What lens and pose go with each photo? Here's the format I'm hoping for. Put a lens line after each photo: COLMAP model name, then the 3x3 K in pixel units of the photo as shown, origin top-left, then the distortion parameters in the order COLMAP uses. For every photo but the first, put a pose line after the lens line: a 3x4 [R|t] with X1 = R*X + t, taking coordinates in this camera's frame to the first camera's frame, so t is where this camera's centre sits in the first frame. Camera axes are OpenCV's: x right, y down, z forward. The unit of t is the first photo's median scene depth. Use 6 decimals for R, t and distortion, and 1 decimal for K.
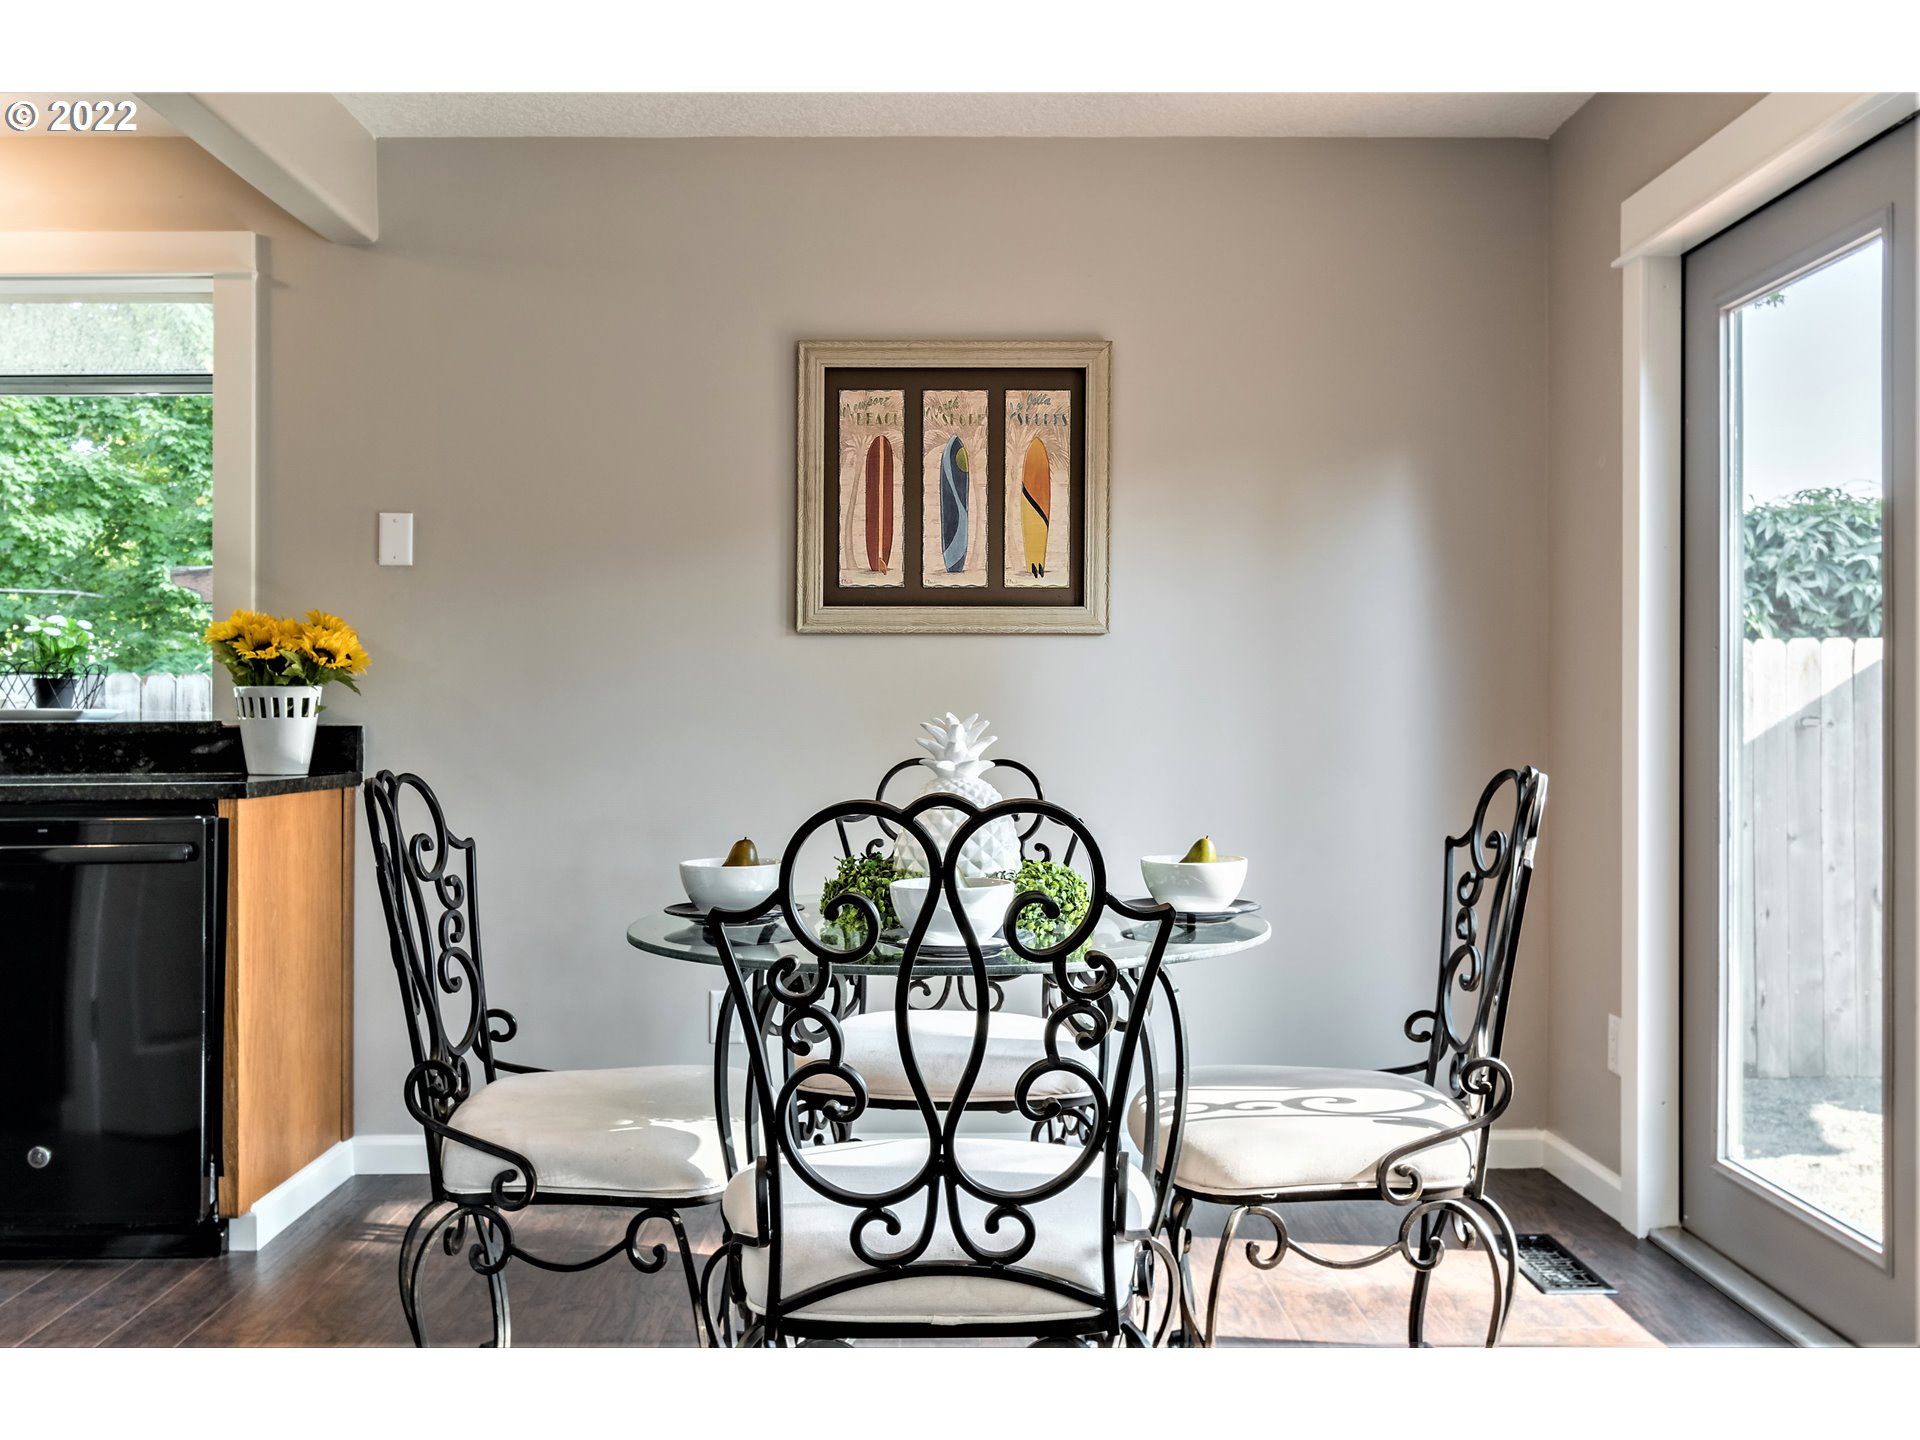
lens RADIAL K [[1700.8, 0, 965.6], [0, 1700.8, 704.6], [0, 0, 1]] dist [0.009952, -0.027388]
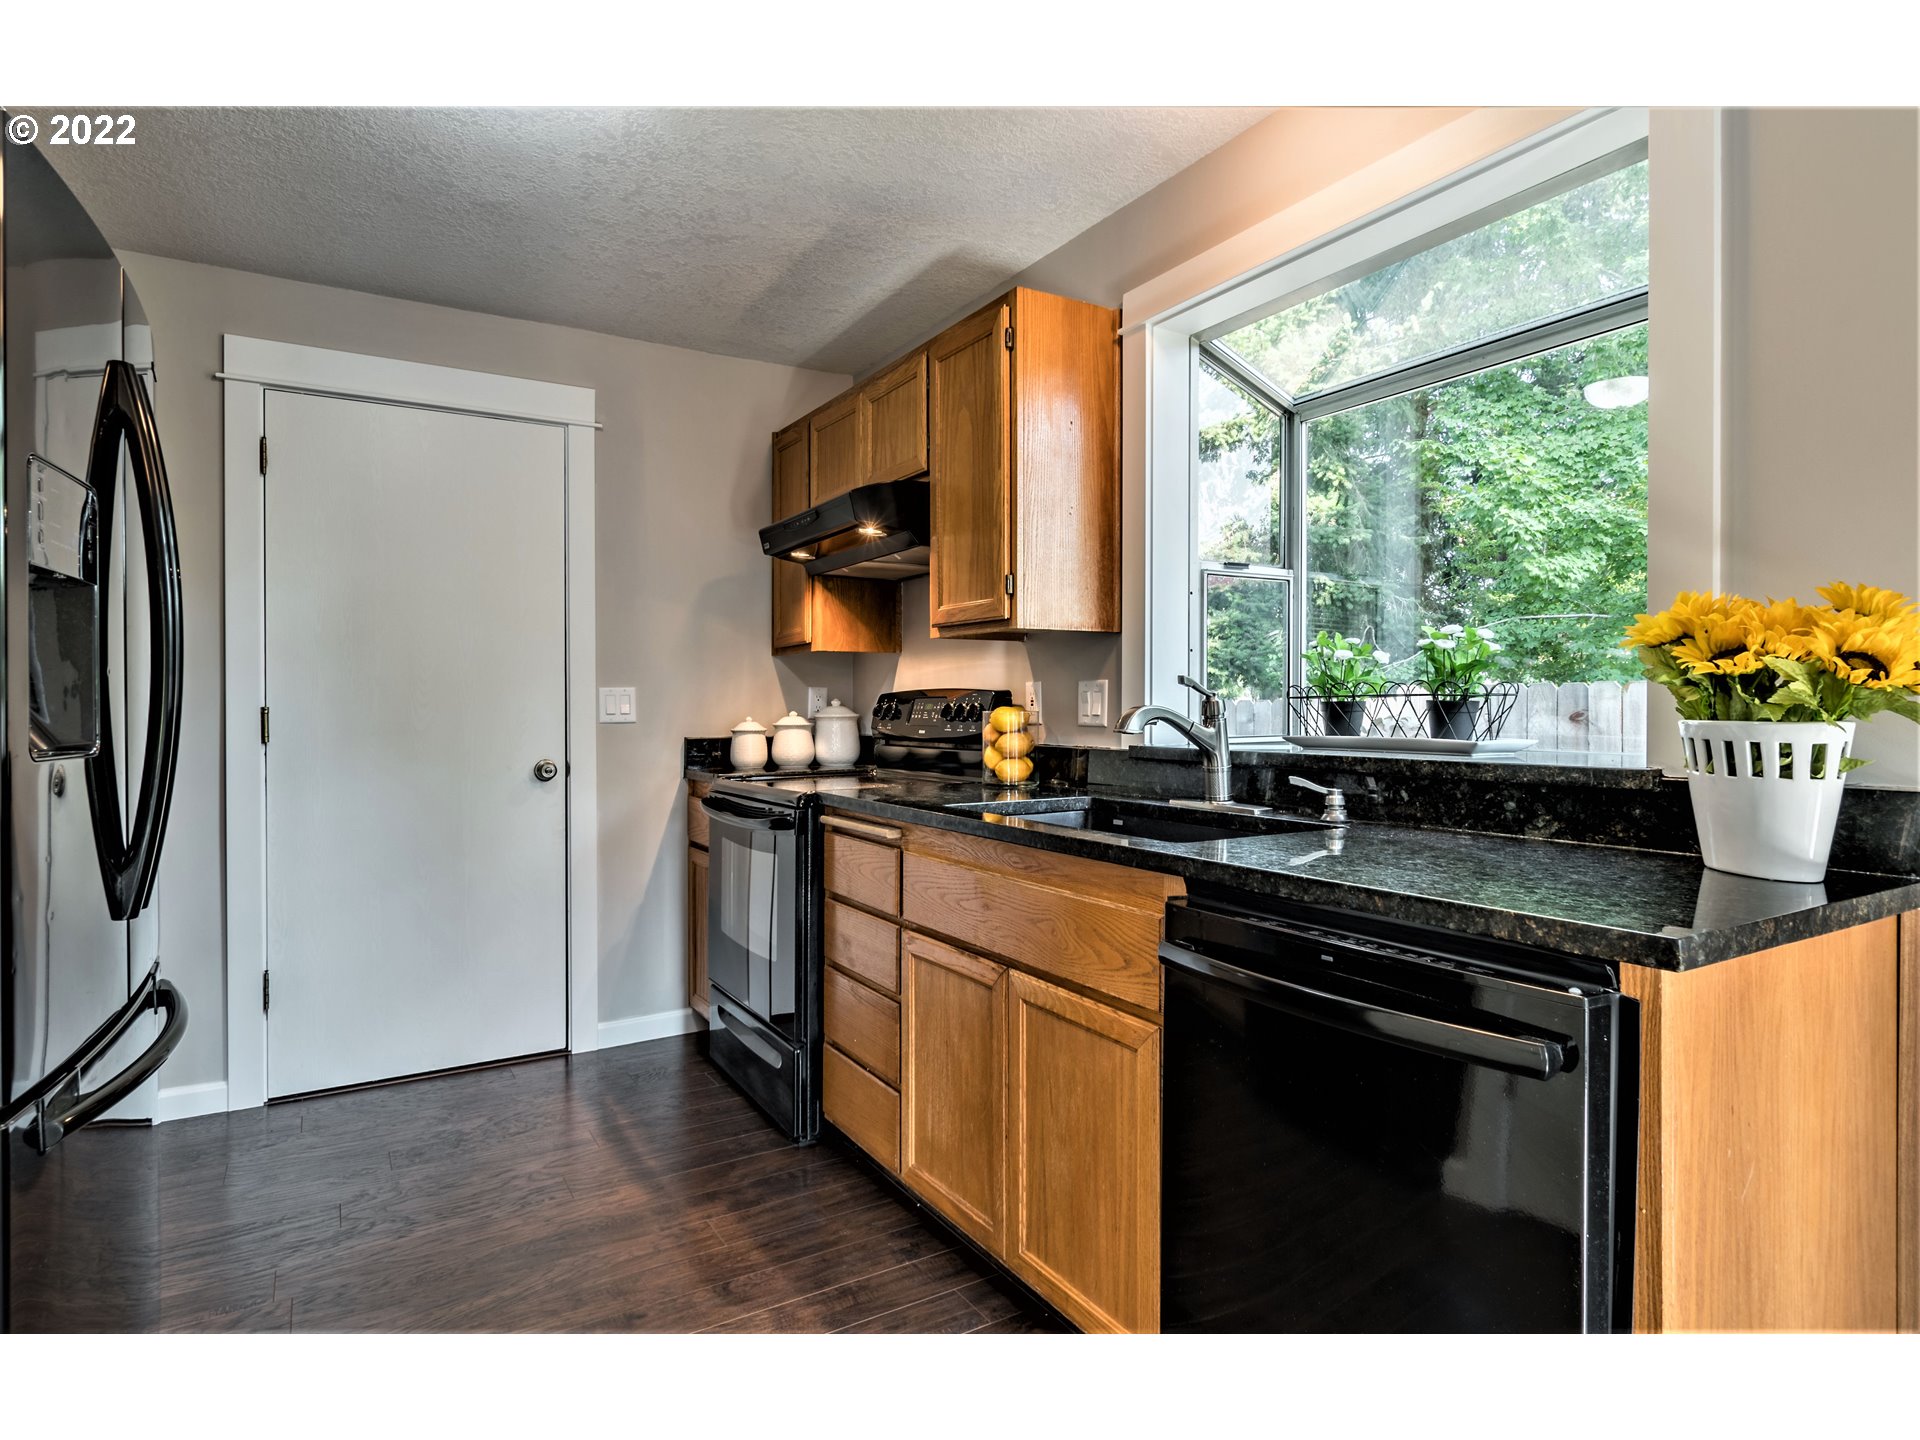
lens RADIAL K [[1038.4, 0, 959.2], [0, 1038.4, 700.9], [0, 0, 1]] dist [-0.013698, -0.000759]
pose [[0.493391, -0.001104, -0.869807, -0.235197], [0.005838, 0.999981, 0.002042, -0.019576], [0.869788, -0.006086, 0.493388, 0.593097]]
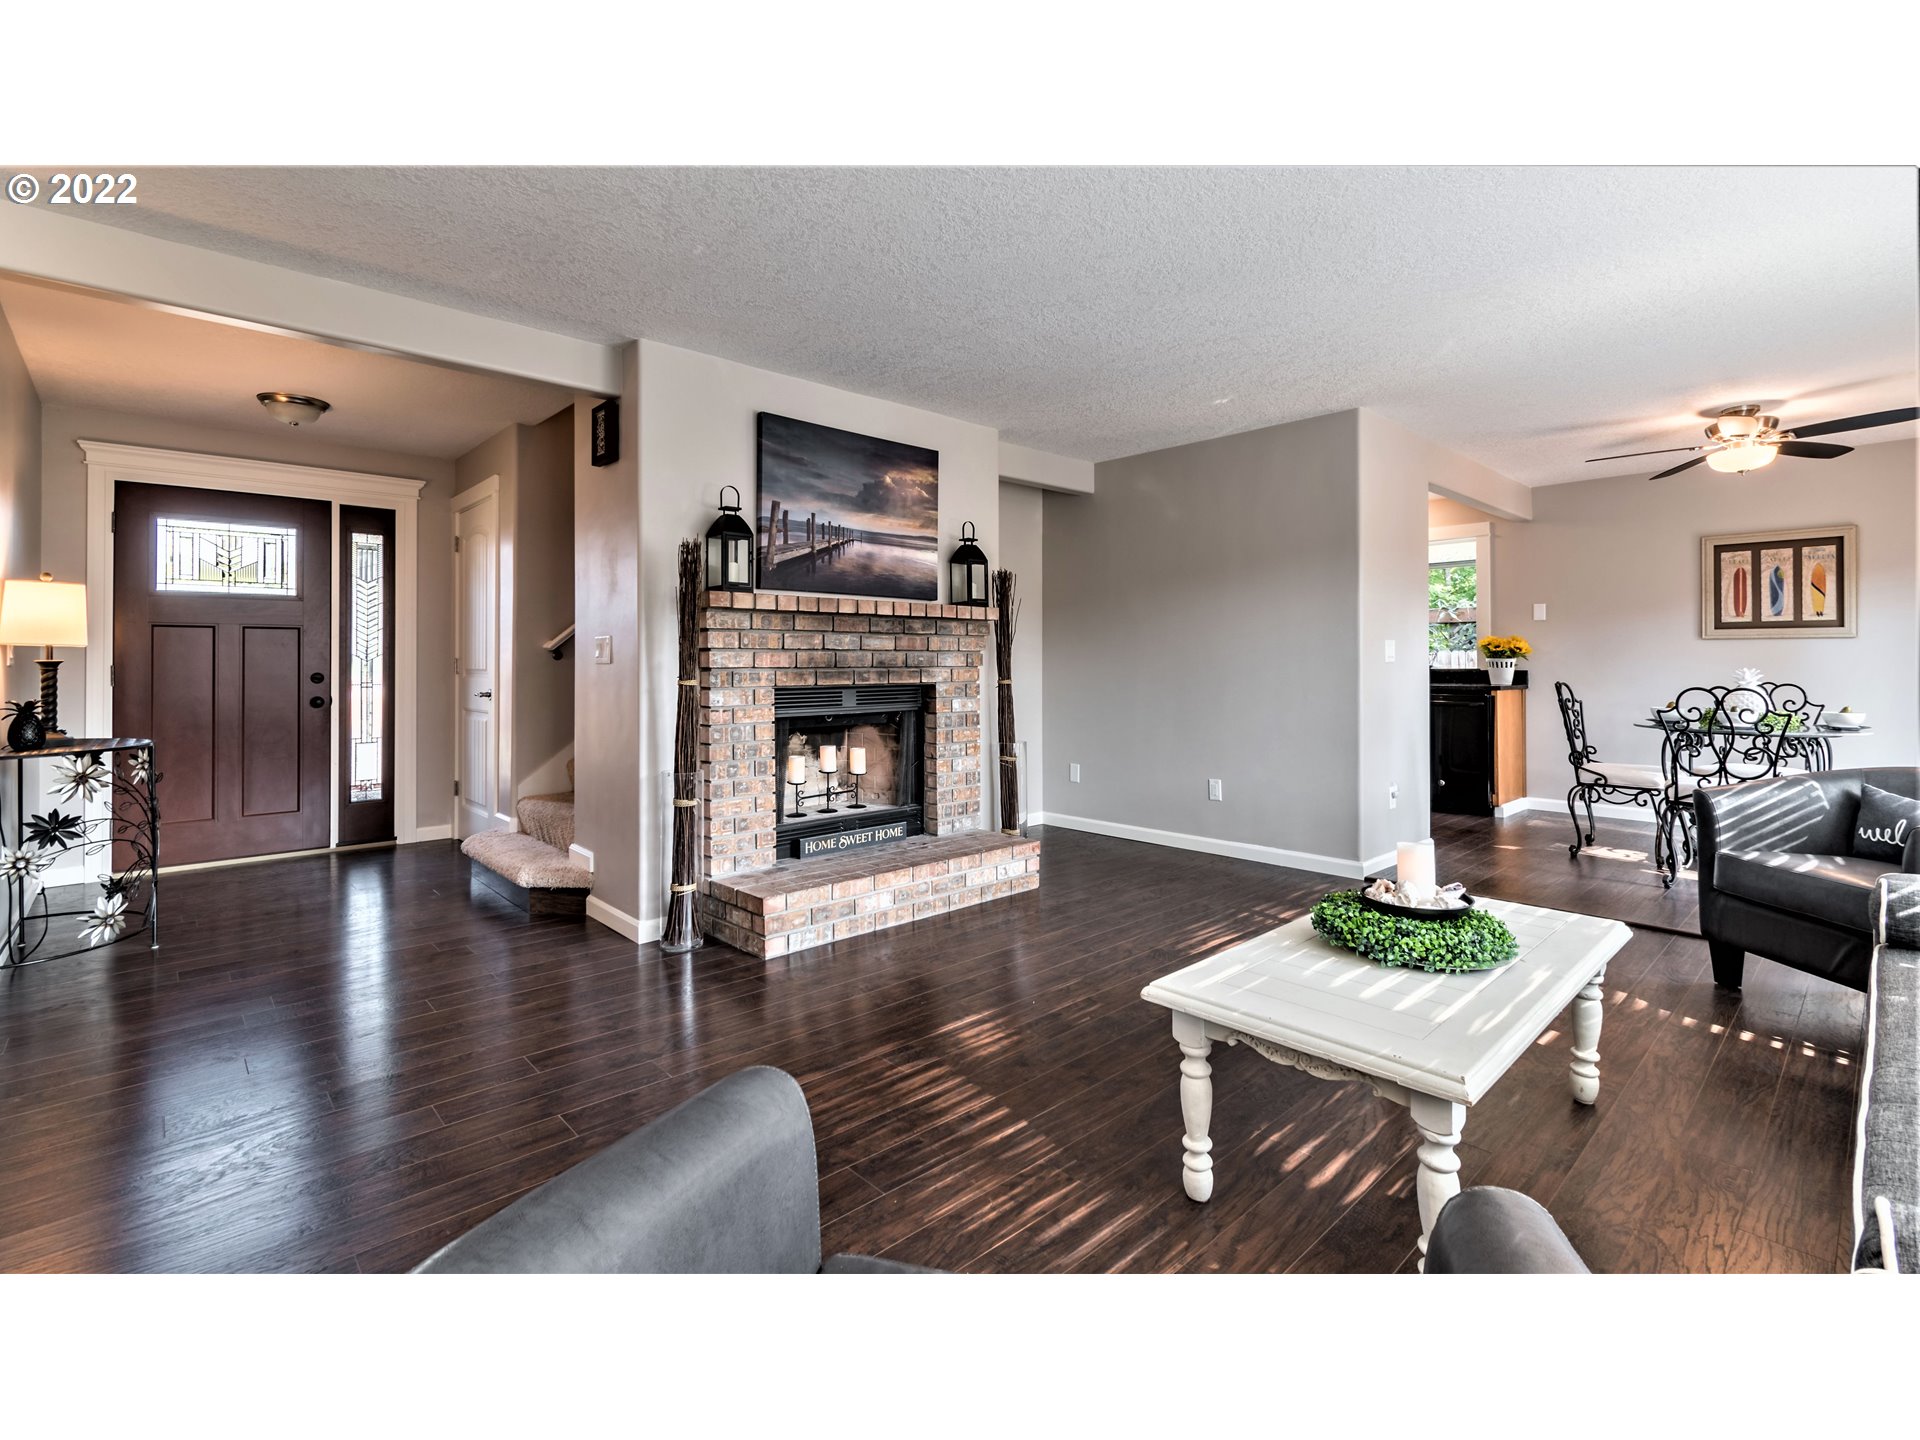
lens RADIAL K [[866.2, 0, 994.1], [0, 866.2, 651.5], [0, 0, 1]] dist [0.015373, 0.000424]
pose [[0.686303, -0.009223, -0.727257, 0.160851], [0.003324, 0.999949, -0.009544, -0.011478], [0.727308, 0.004132, 0.686299, -0.915045]]
